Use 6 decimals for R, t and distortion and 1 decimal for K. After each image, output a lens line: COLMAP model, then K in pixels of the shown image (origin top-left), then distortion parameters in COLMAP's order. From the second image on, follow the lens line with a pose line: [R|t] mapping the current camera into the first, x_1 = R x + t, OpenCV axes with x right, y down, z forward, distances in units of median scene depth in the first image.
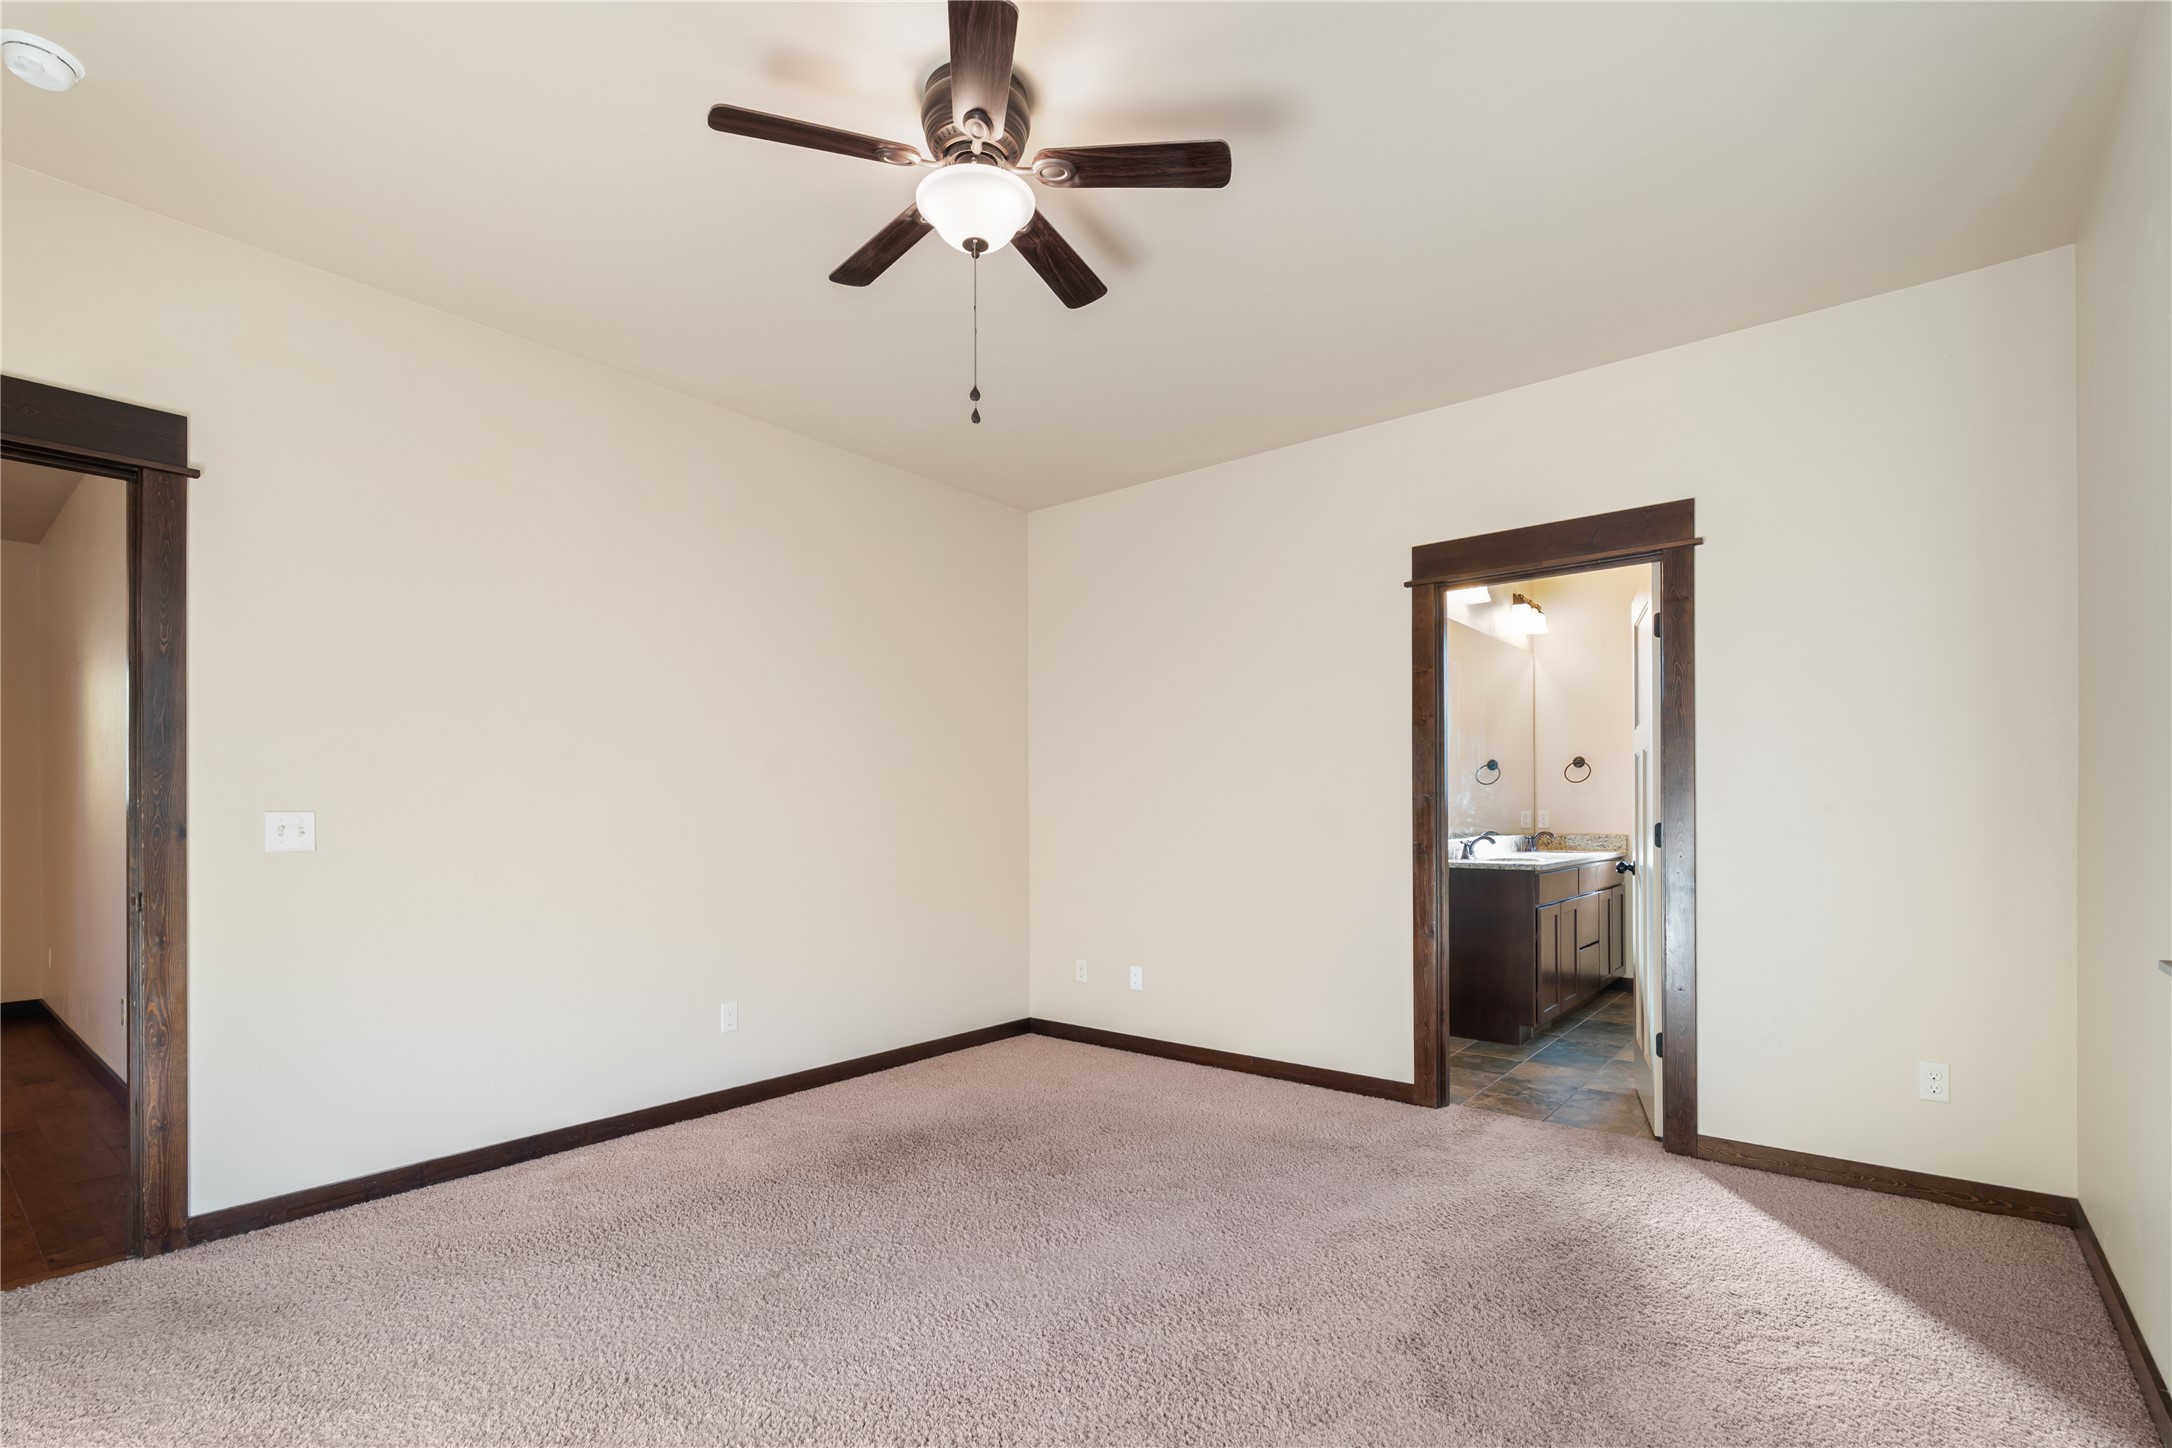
lens RADIAL K [[1012.0, 0, 1077.1], [0, 1012.0, 809.3], [0, 0, 1]] dist [0.000285, -0.000088]
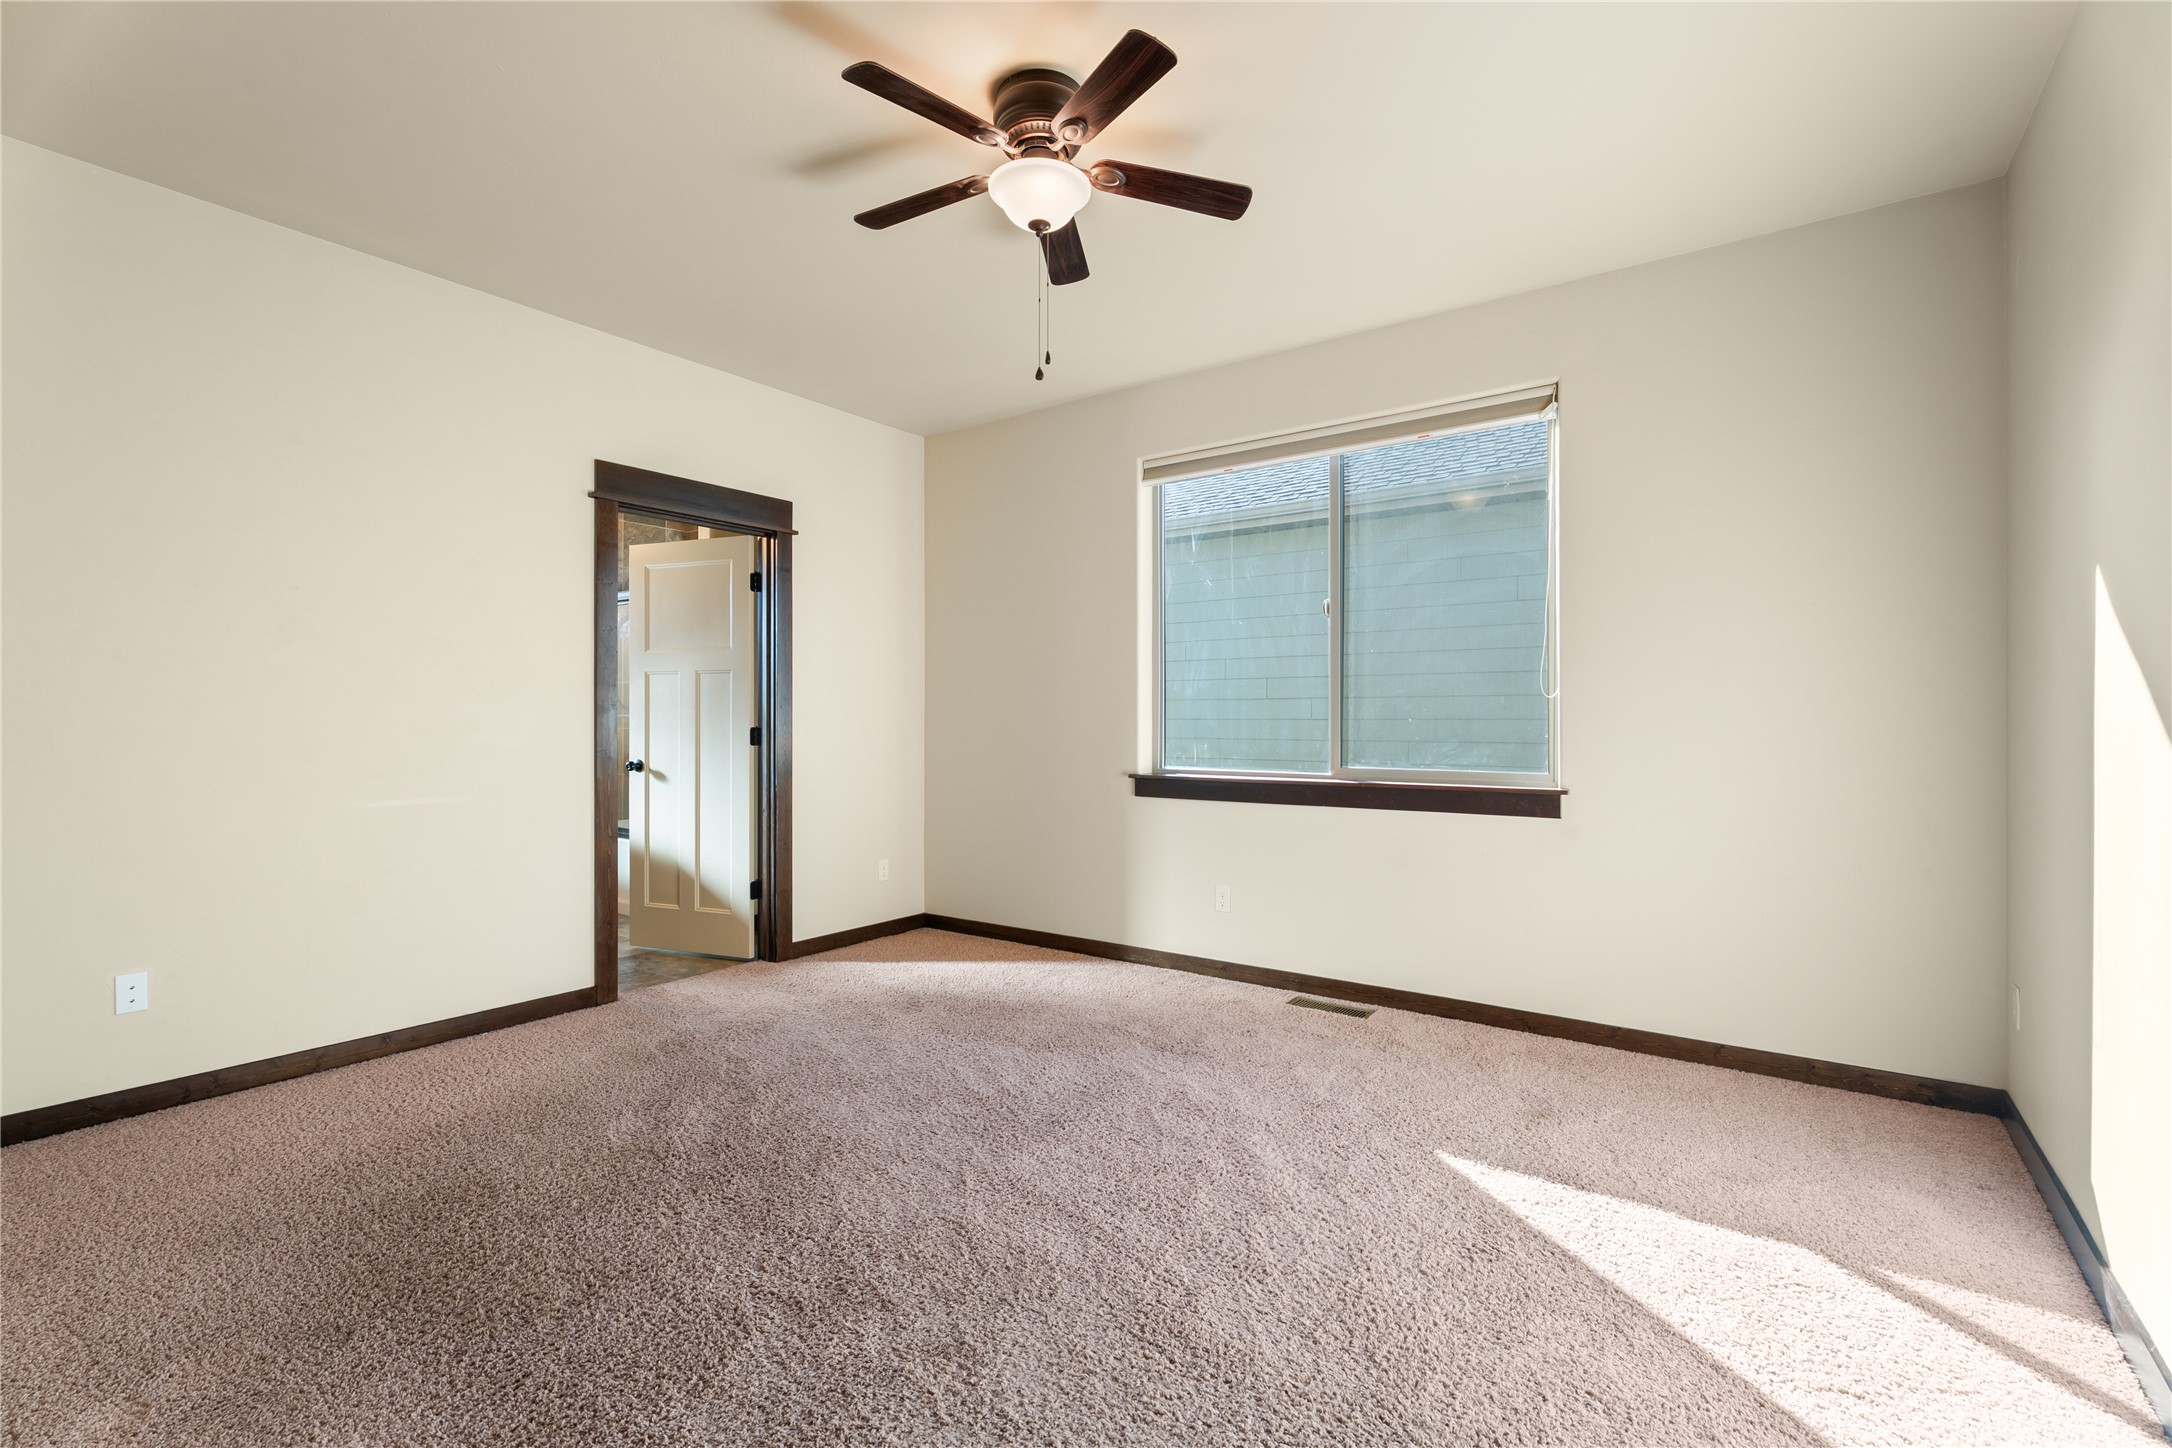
lens RADIAL K [[966.7, 0, 1086.0], [0, 966.7, 724.0], [0, 0, 1]] dist [-0.000106, -0.000109]
pose [[-0.062975, -0.003641, 0.998008, -0.771709], [-0.001461, 0.999993, 0.003556, 0.003596], [-0.998014, -0.001235, -0.062980, 0.653625]]
